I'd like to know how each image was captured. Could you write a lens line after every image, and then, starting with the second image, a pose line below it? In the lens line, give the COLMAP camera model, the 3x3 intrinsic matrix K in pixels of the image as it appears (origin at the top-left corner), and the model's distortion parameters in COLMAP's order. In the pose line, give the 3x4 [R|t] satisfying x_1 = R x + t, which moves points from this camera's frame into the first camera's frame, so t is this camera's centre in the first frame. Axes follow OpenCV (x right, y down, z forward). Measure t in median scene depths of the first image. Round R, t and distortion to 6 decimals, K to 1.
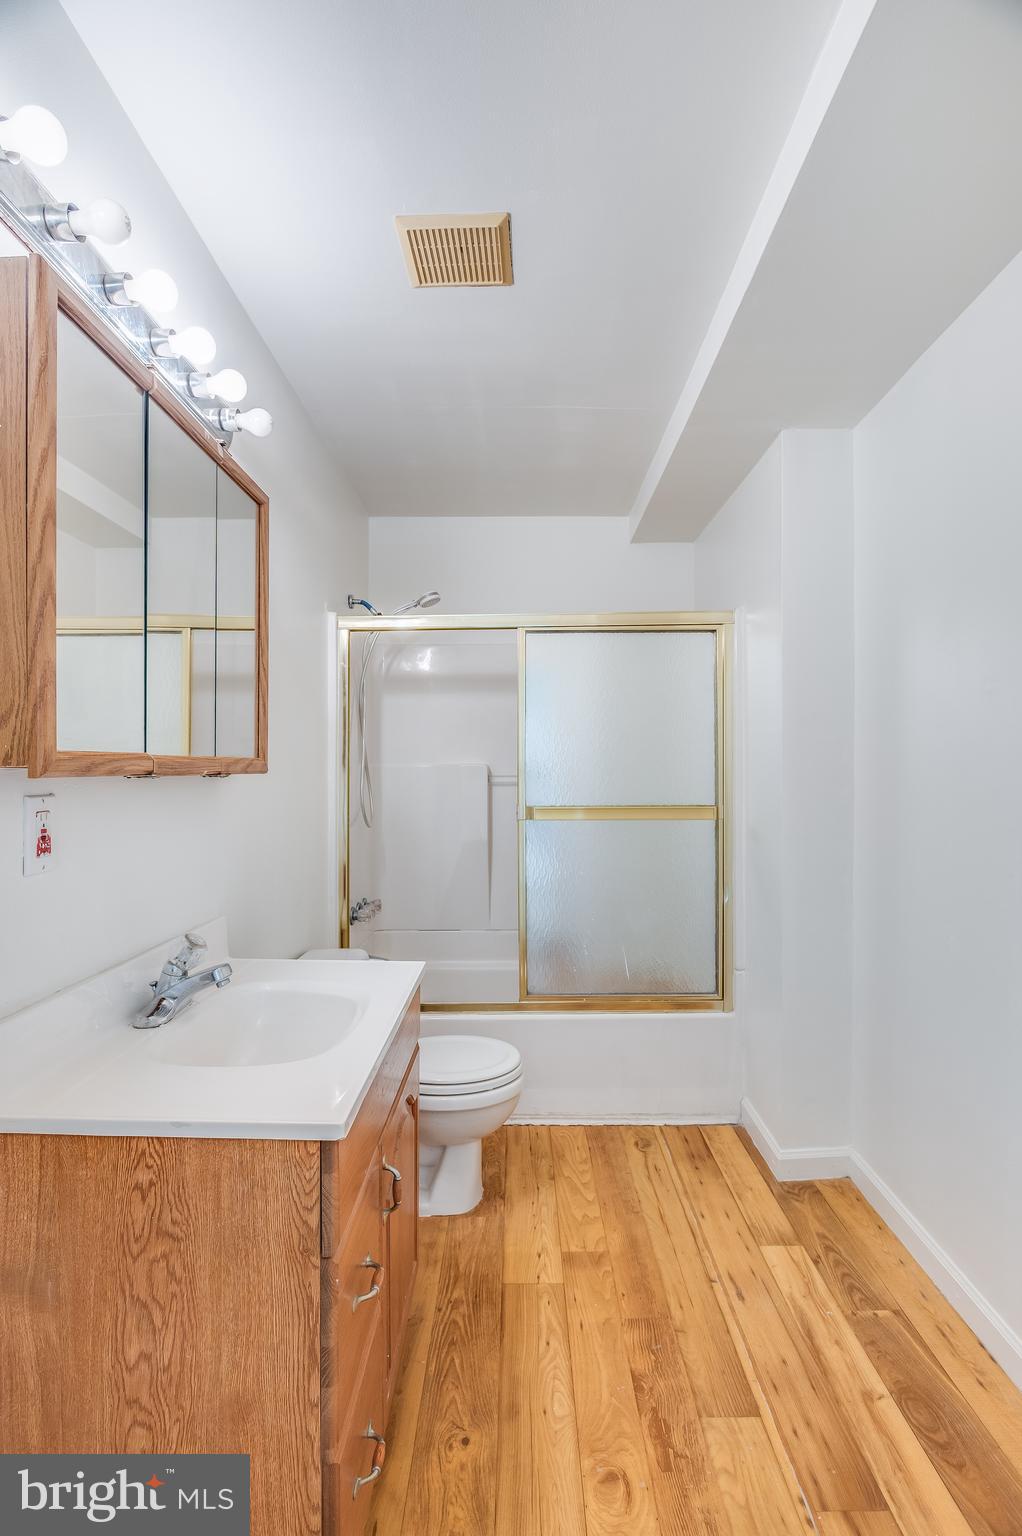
lens RADIAL K [[791.2, 0, 511.0], [0, 791.2, 768.0], [0, 0, 1]] dist [-0.006142, -0.001053]
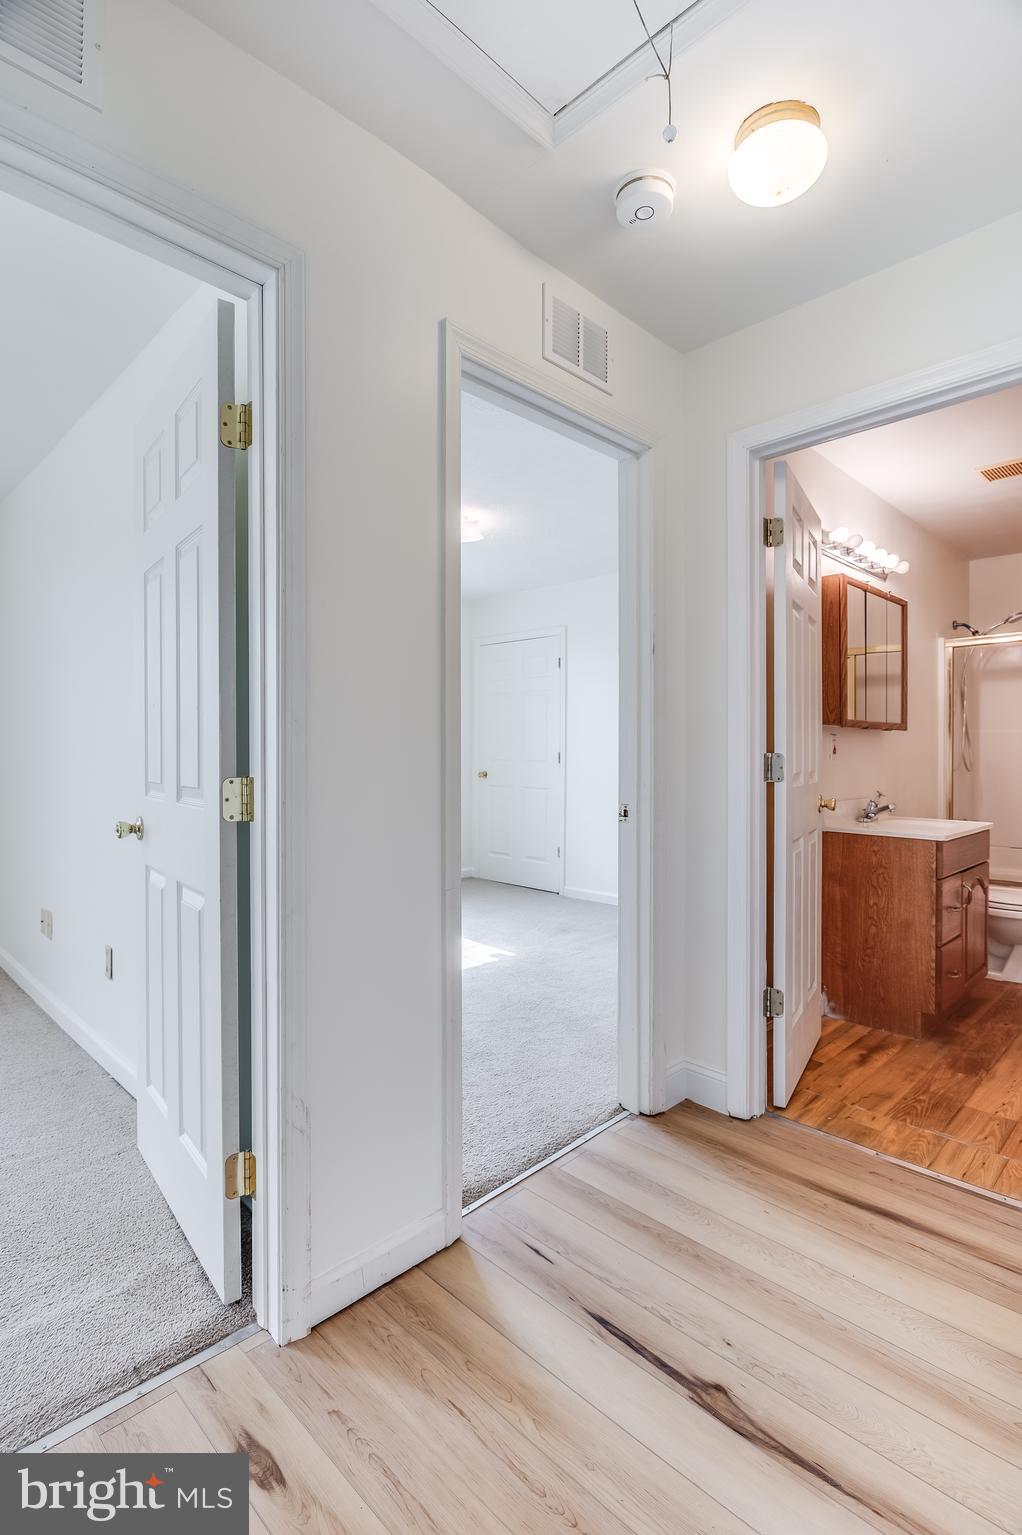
lens RADIAL K [[734.8, 0, 511.0], [0, 734.8, 767.5], [0, 0, 1]] dist [-0.002419, -0.000204]
pose [[0.730957, 0.010909, -0.682336, 0.350120], [0.006913, 0.999703, 0.023389, 0.069809], [0.682388, -0.021813, 0.730665, -1.565435]]
